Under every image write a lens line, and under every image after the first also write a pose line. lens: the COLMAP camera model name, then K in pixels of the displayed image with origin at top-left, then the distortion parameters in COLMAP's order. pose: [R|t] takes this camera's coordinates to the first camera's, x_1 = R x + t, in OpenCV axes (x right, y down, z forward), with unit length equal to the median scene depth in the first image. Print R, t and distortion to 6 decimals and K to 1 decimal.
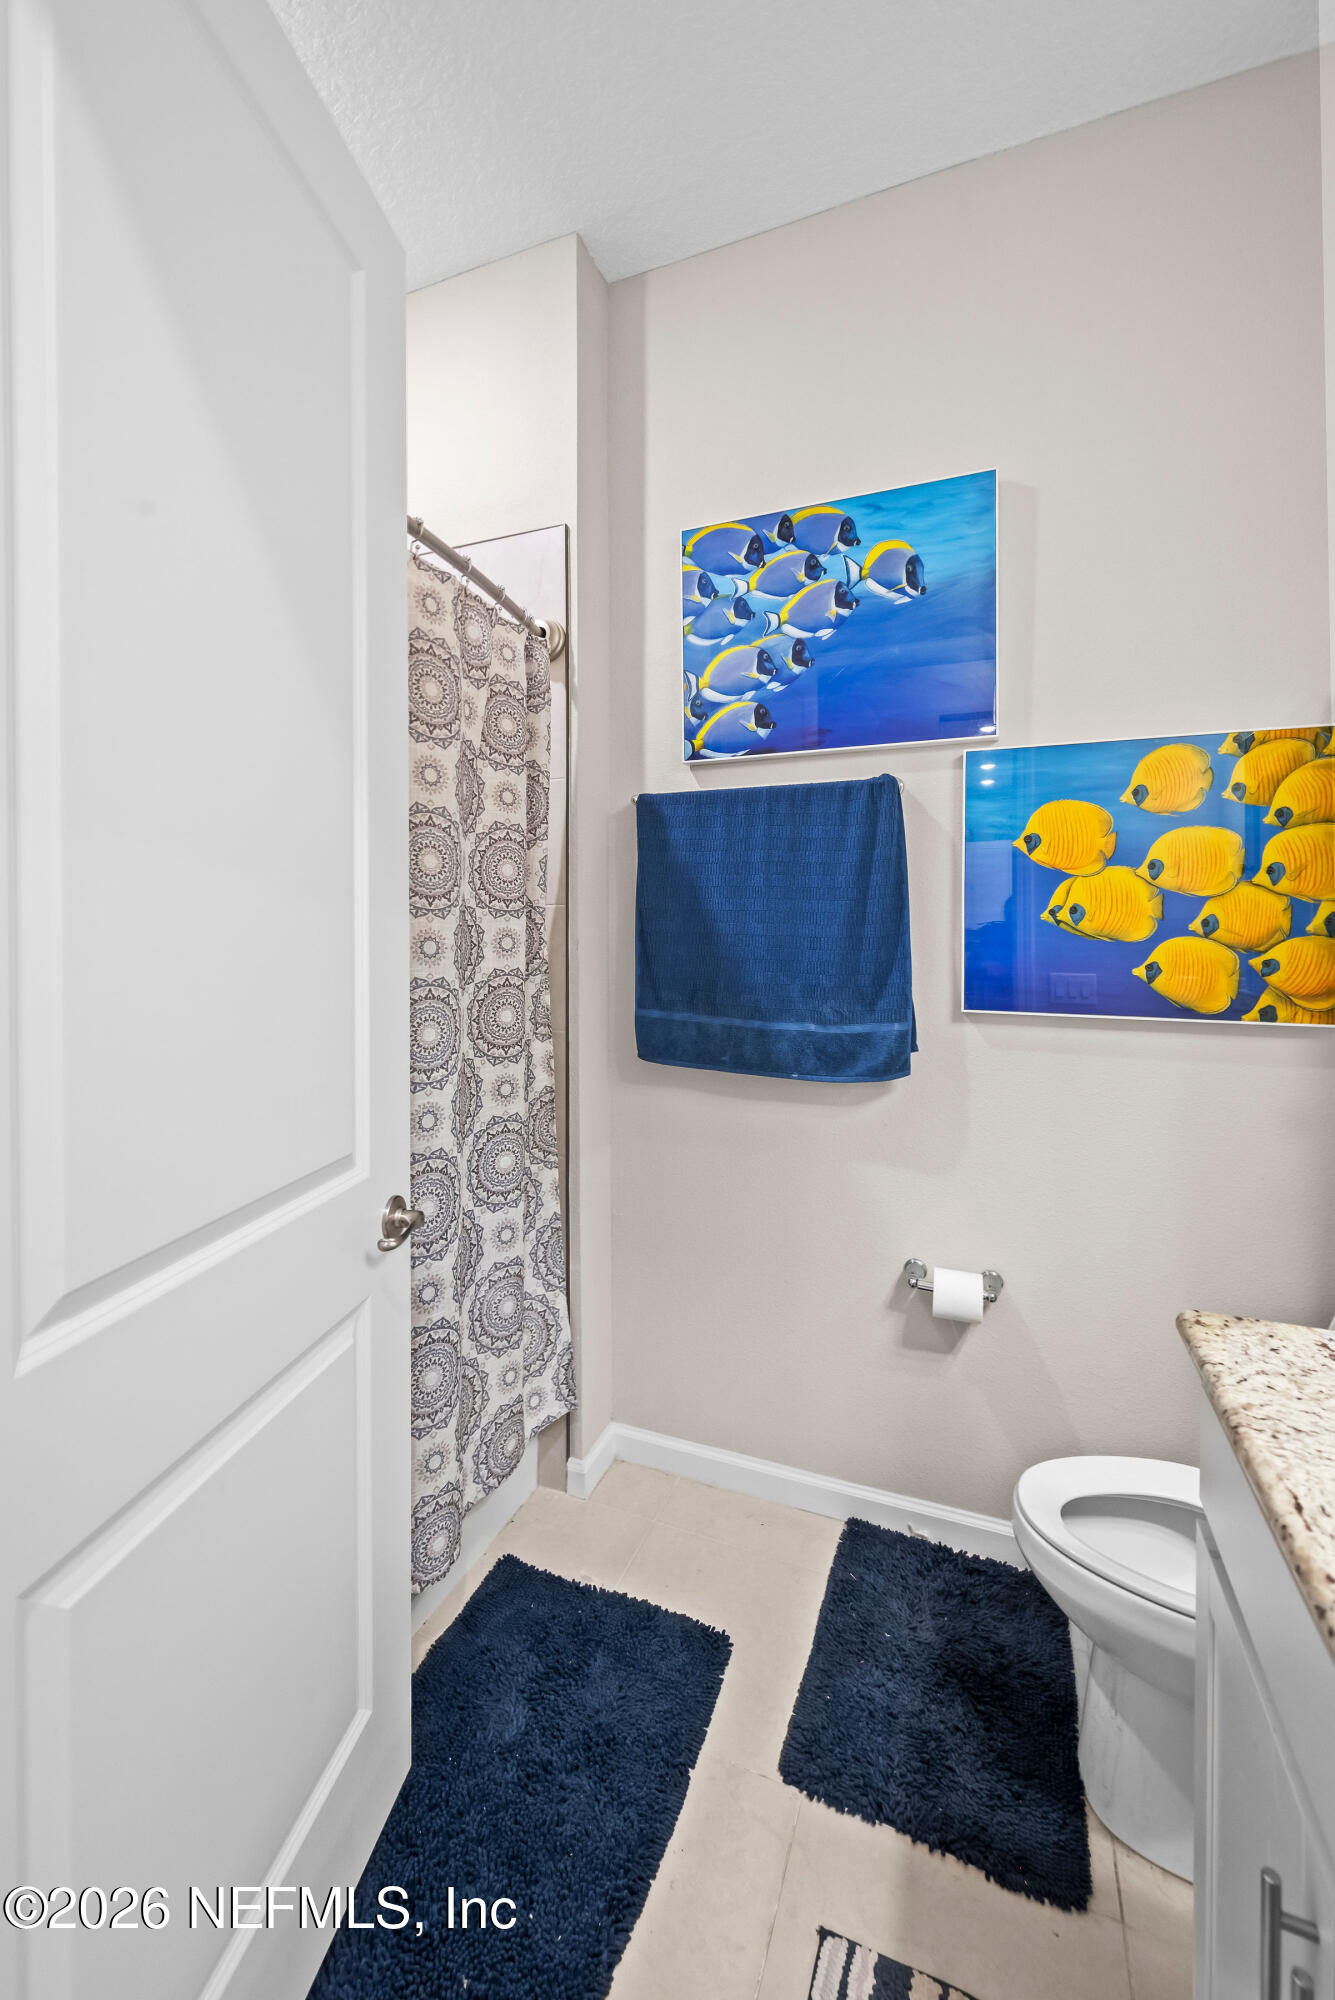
lens RADIAL K [[801.7, 0, 660.7], [0, 801.7, 958.9], [0, 0, 1]] dist [-0.001434, 0.000557]
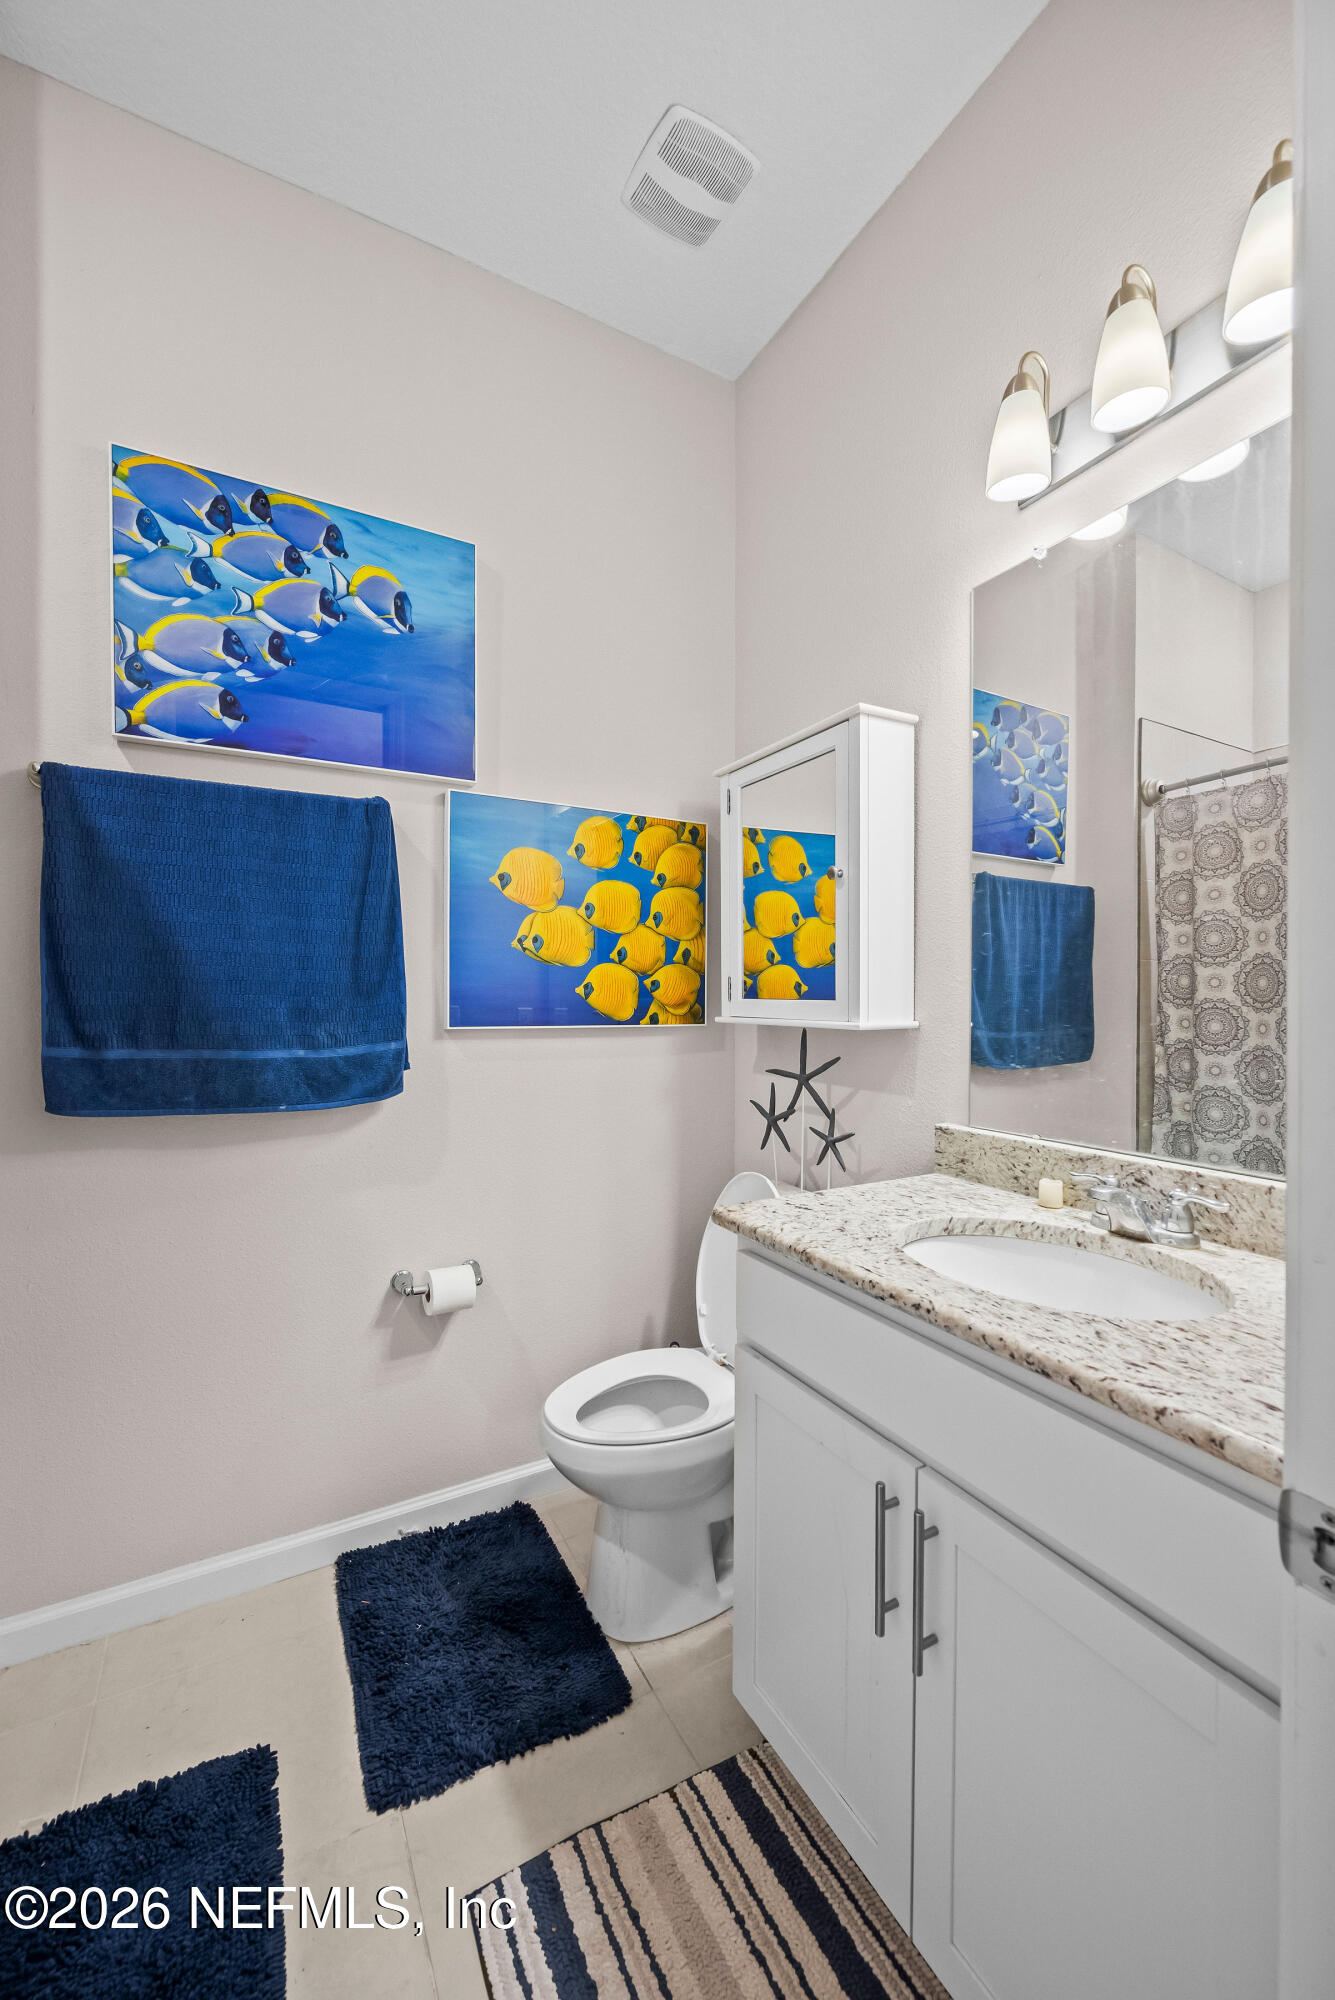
lens RADIAL K [[801.7, 0, 654.2], [0, 801.7, 1007.9], [0, 0, 1]] dist [-0.001434, 0.000557]
pose [[0.633972, -0.015437, 0.773202, -0.283209], [0.014592, 0.999862, 0.007998, 0.032181], [-0.773218, 0.006212, 0.634110, 0.089739]]
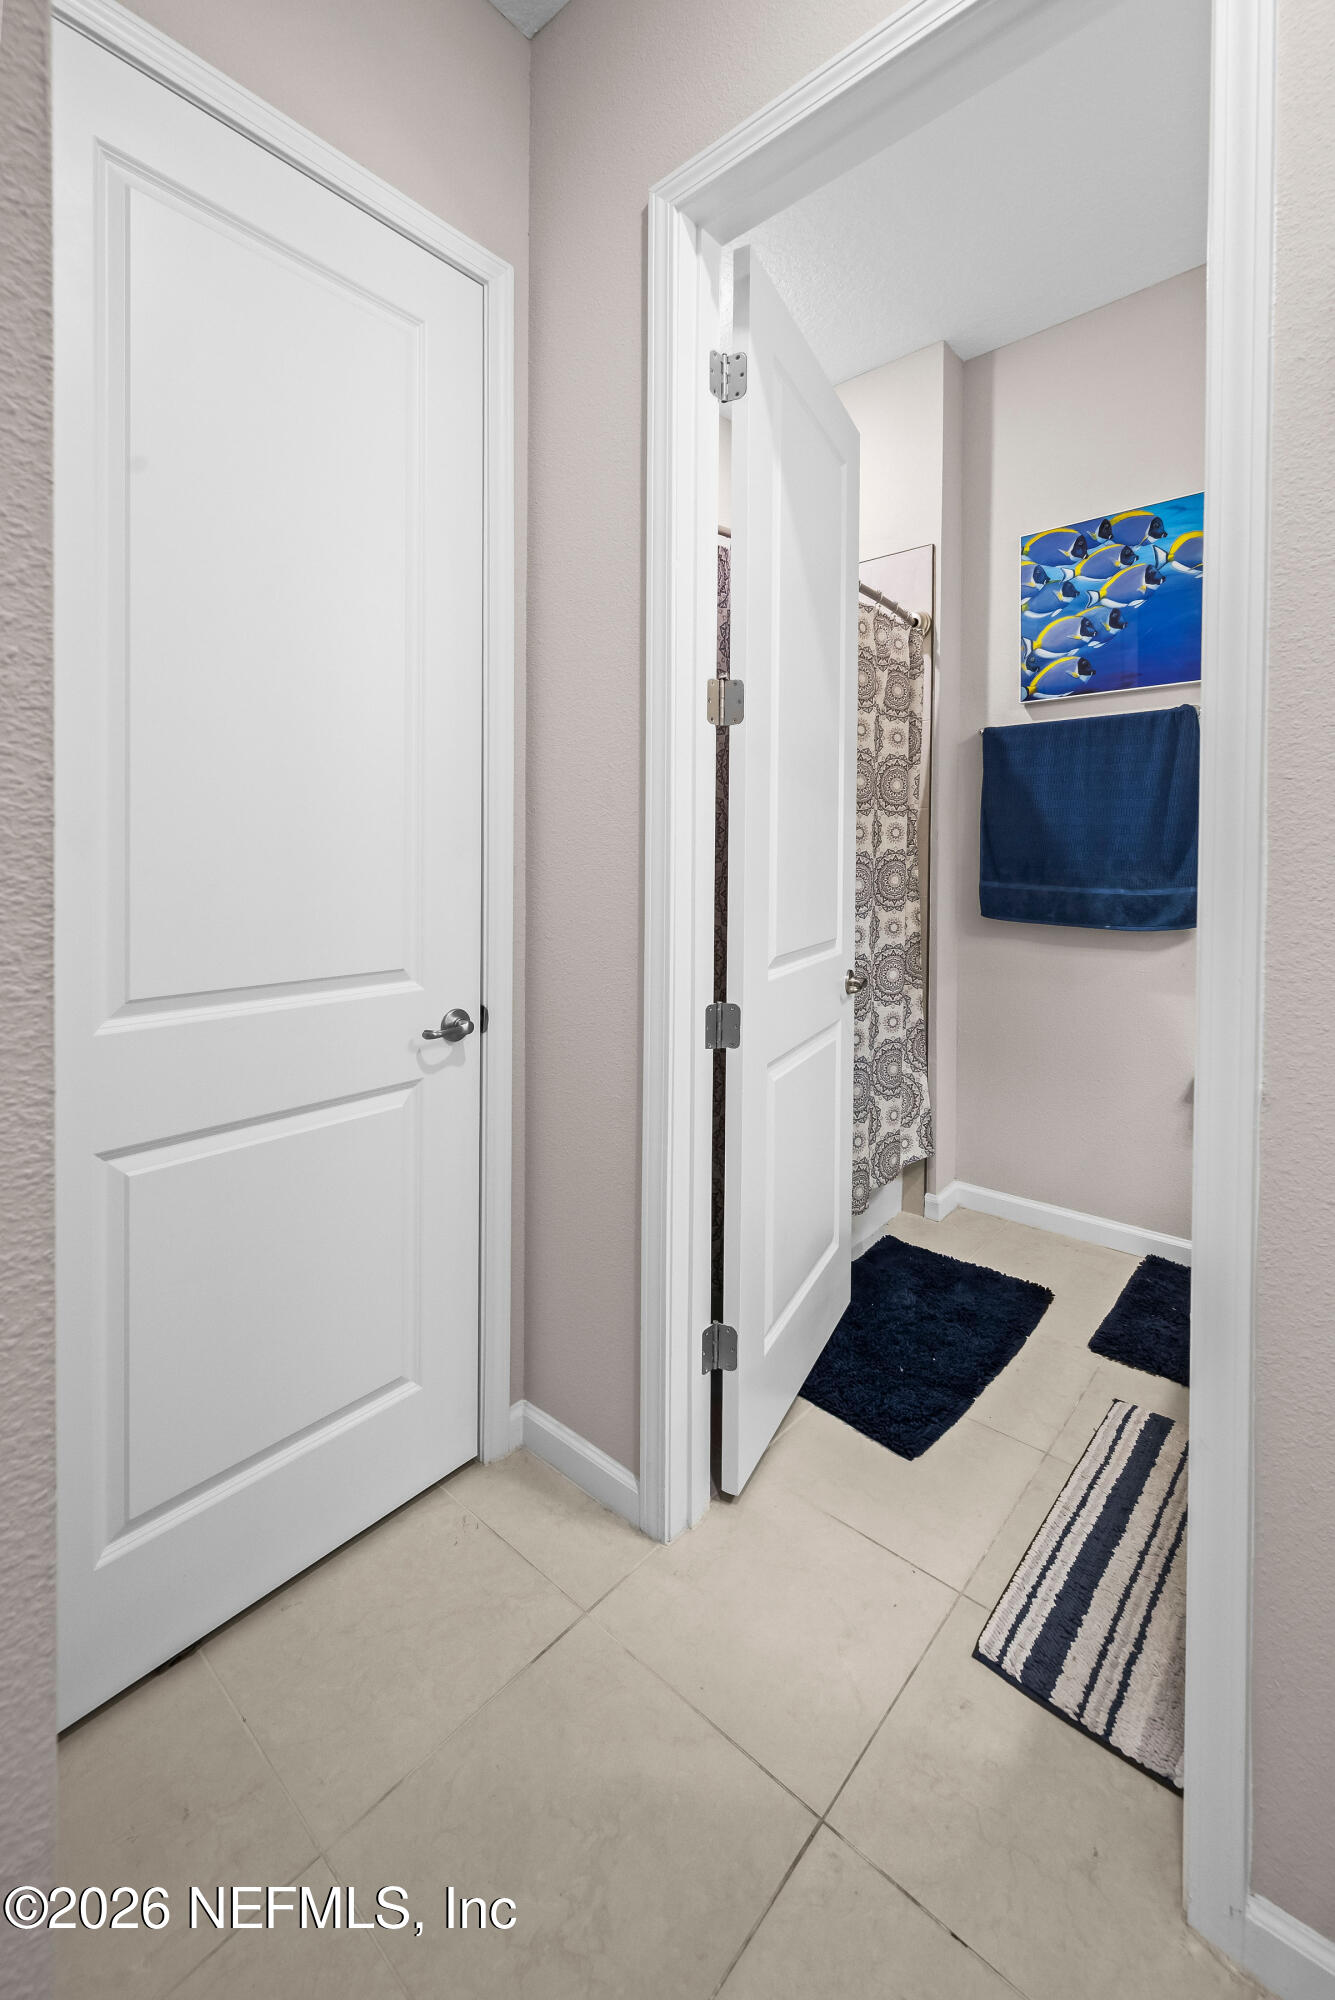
lens RADIAL K [[801.7, 0, 651.9], [0, 801.7, 890.4], [0, 0, 1]] dist [-0.001434, 0.000557]
pose [[0.936312, 0.010354, -0.351017, -0.087518], [-0.004501, 0.999837, 0.017485, 0.065424], [0.351140, -0.014792, 0.936206, -0.596156]]
